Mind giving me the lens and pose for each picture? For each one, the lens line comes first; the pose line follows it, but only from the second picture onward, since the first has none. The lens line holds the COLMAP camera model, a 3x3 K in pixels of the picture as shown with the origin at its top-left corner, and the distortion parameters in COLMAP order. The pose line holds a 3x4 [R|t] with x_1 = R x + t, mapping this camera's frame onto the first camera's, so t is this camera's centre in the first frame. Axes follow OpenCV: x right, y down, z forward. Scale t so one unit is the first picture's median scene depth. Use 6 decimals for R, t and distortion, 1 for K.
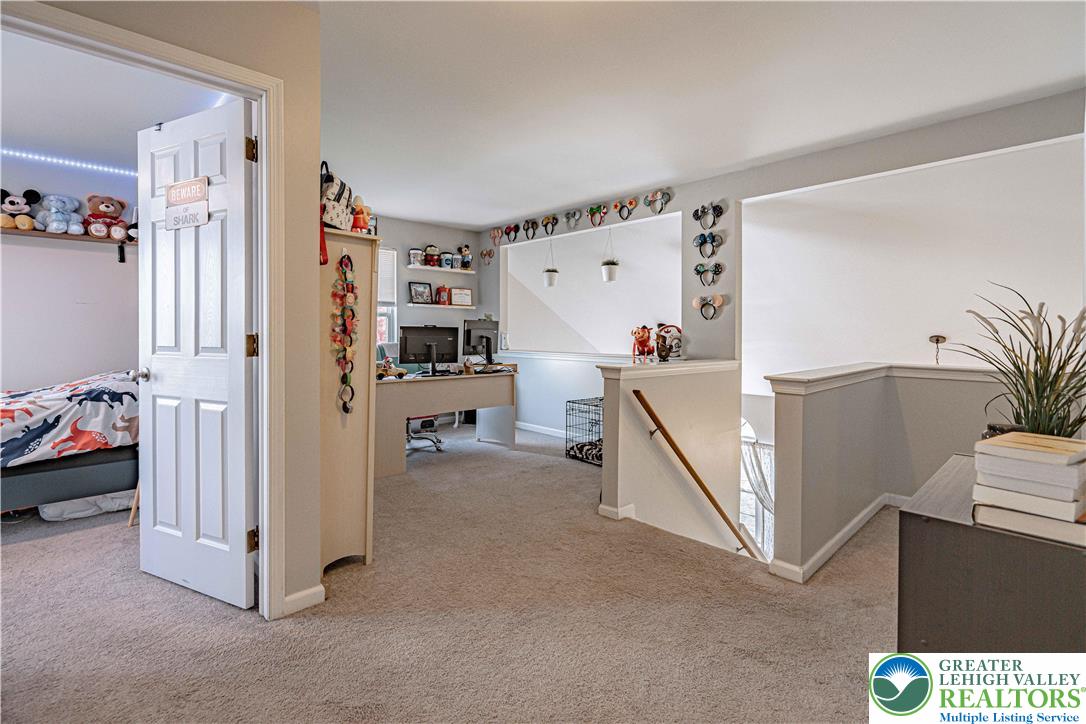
lens RADIAL K [[512.1, 0, 537.7], [0, 512.1, 337.8], [0, 0, 1]] dist [-0.002760, -0.000756]
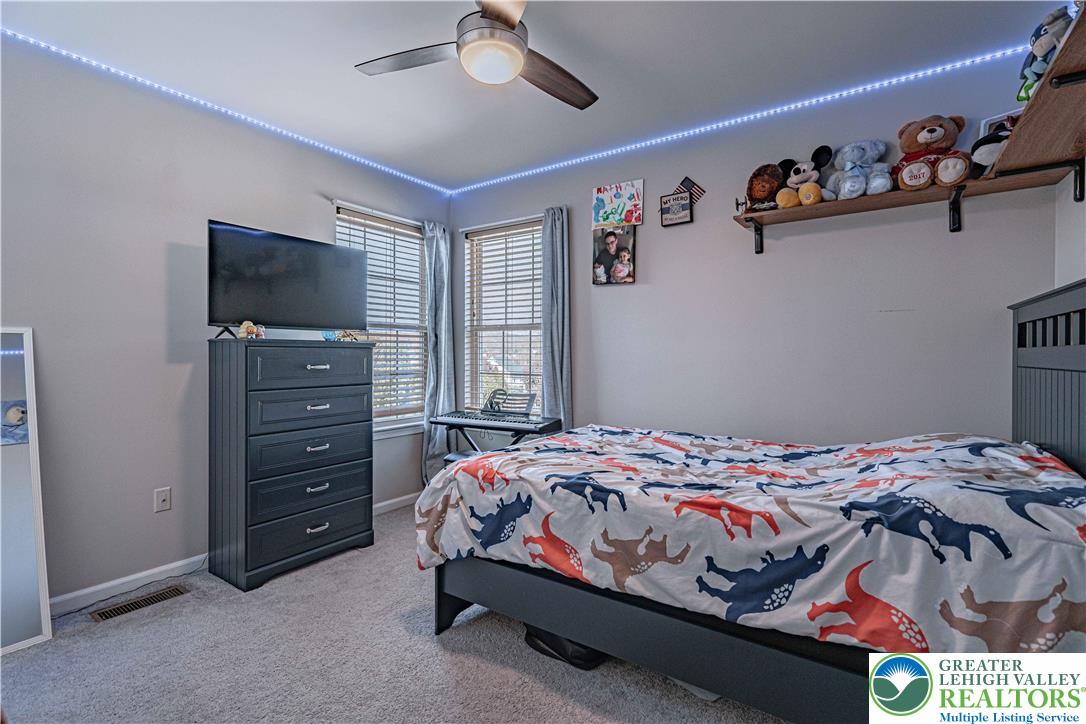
lens RADIAL K [[497.1, 0, 546.1], [0, 497.1, 358.1], [0, 0, 1]] dist [-0.002214, 0.000280]
pose [[0.218373, 0.004968, -0.975853, -0.524444], [-0.013277, 0.999910, 0.002119, -0.010155], [0.975775, 0.012494, 0.218419, 0.615365]]
